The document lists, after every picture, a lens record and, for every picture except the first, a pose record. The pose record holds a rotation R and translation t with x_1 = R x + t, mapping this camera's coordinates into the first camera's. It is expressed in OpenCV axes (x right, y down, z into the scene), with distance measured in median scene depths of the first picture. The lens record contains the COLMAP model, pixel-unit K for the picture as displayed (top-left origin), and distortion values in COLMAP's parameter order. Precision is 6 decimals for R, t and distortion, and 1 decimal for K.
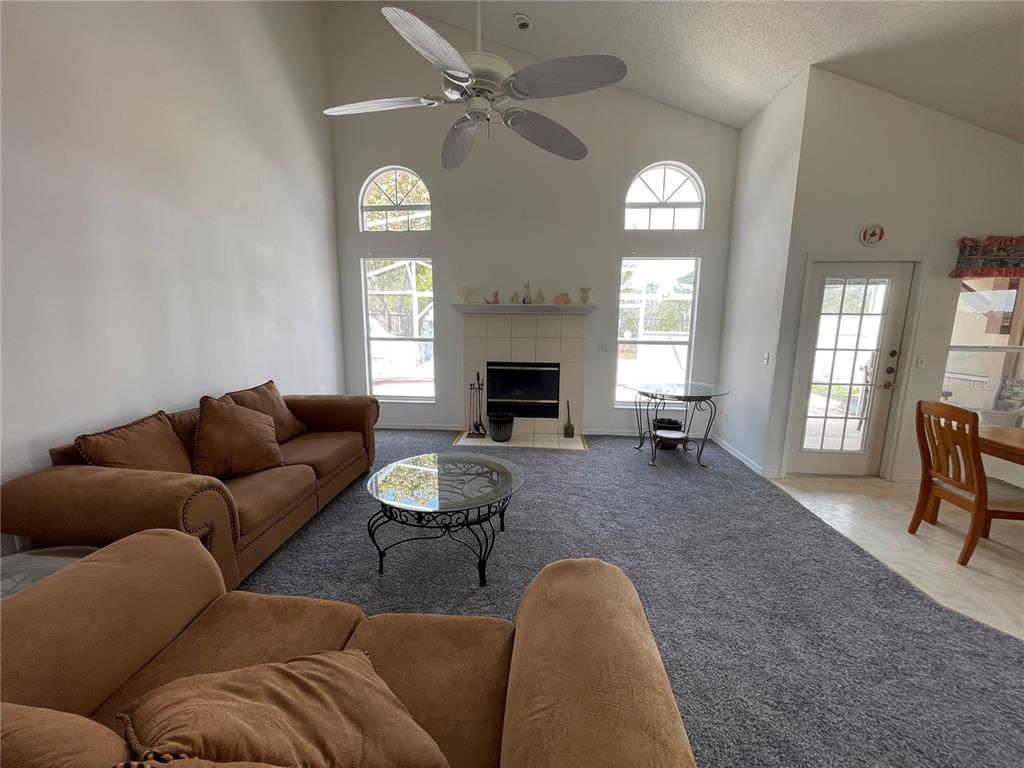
lens RADIAL K [[416.2, 0, 502.9], [0, 416.2, 389.0], [0, 0, 1]] dist [0.001077, 0.000026]
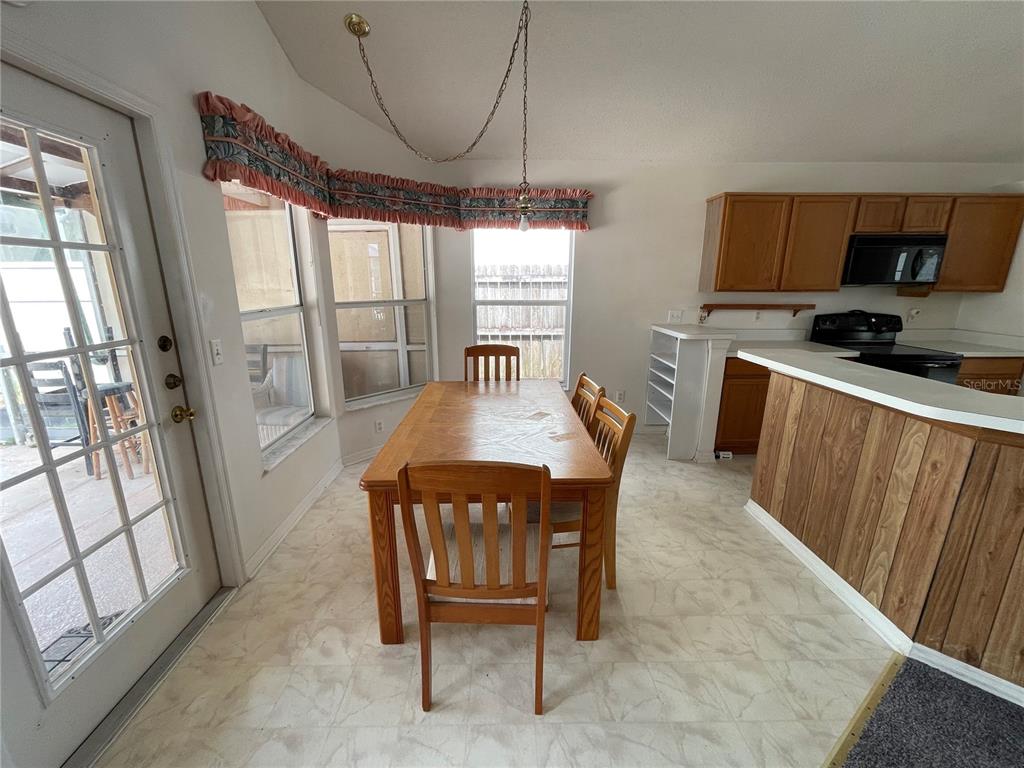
lens RADIAL K [[416.2, 0, 508.3], [0, 416.2, 381.1], [0, 0, 1]] dist [0.001077, 0.000026]
pose [[-0.105120, -0.251198, 0.962211, 0.369170], [0.163714, 0.949998, 0.265896, -0.081295], [-0.980891, 0.185479, -0.058739, 0.531828]]
